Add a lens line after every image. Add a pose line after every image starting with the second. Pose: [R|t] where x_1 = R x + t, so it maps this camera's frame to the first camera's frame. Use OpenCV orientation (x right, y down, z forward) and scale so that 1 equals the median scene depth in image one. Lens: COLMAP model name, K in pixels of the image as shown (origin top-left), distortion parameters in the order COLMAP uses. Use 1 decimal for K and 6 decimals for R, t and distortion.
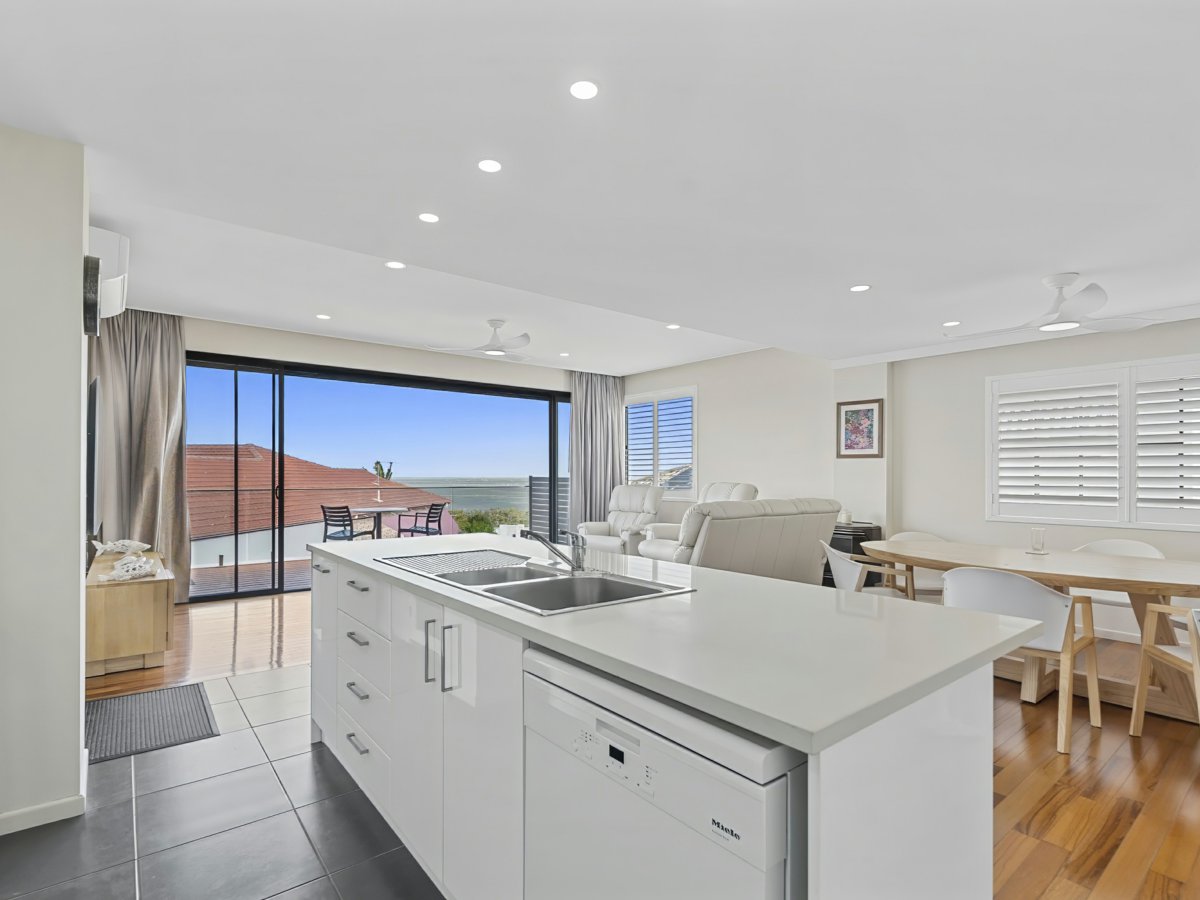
lens RADIAL K [[601.2, 0, 593.5], [0, 601.2, 472.4], [0, 0, 1]] dist [-0.002460, -0.000784]
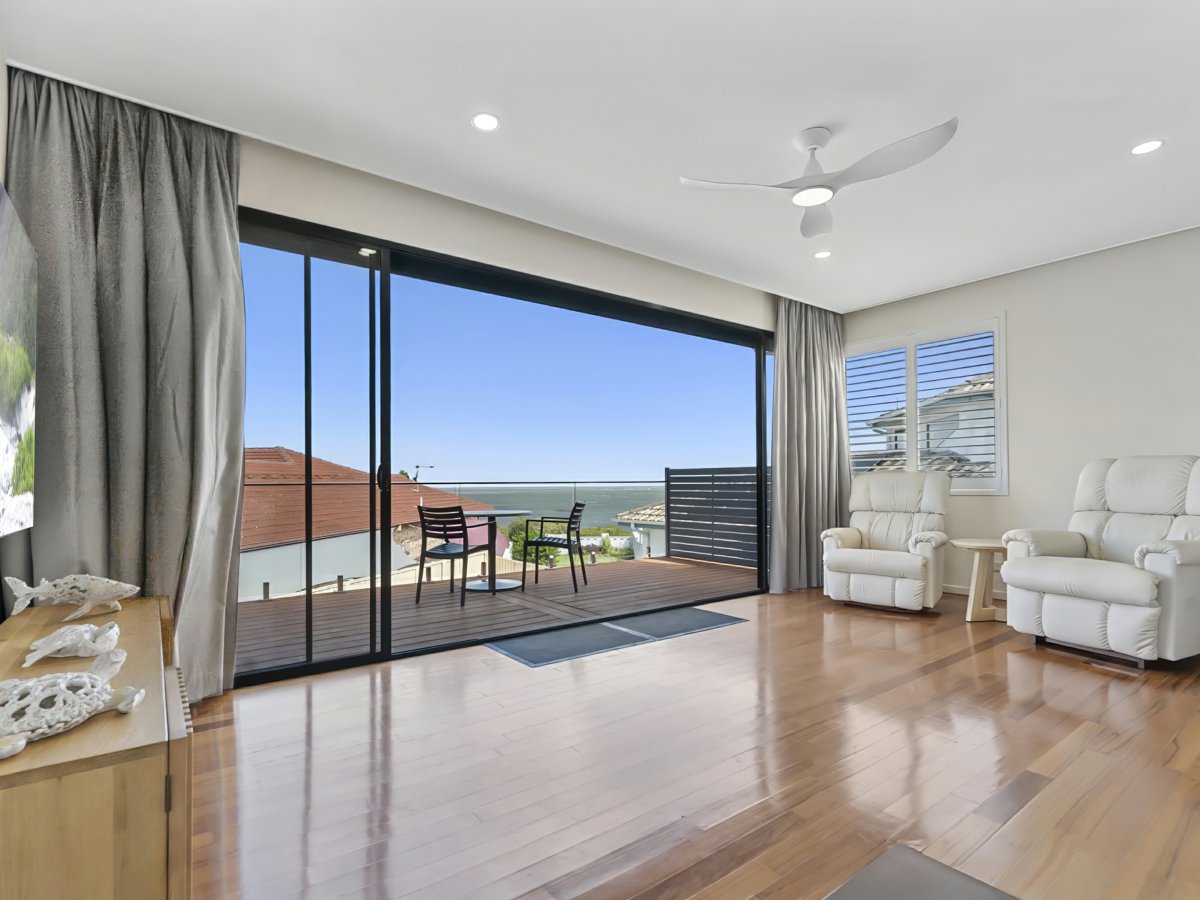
lens RADIAL K [[601.2, 0, 593.5], [0, 601.2, 472.4], [0, 0, 1]] dist [-0.002460, -0.000784]
pose [[0.999557, -0.010119, -0.027997, -0.317906], [0.009712, 0.999846, -0.014649, 0.039157], [0.028141, 0.014371, 0.999501, 0.458596]]
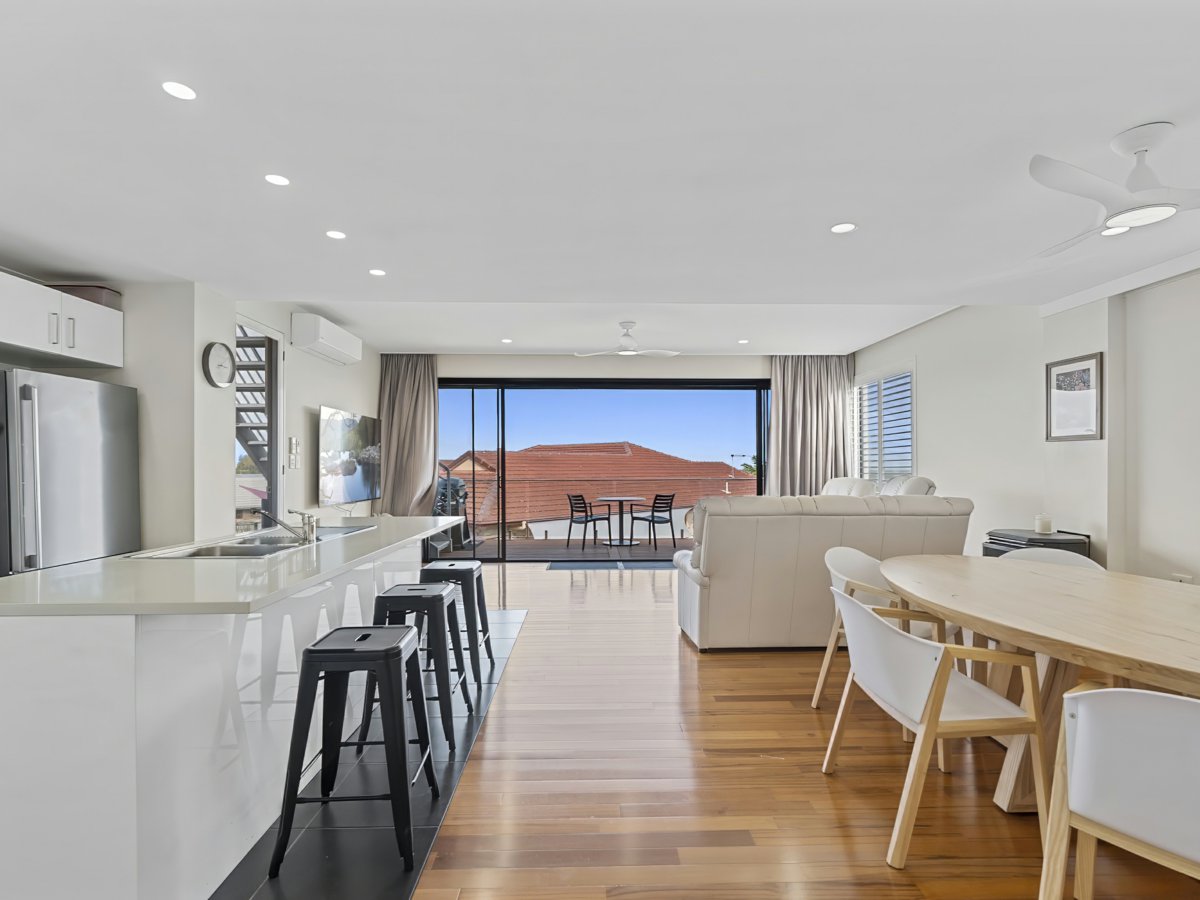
lens RADIAL K [[601.2, 0, 593.5], [0, 601.2, 472.4], [0, 0, 1]] dist [-0.002460, -0.000784]
pose [[0.796859, 0.000057, -0.604165, 0.402364], [0.007565, 0.999921, 0.010072, 0.001223], [0.604118, -0.012596, 0.796796, 0.109578]]
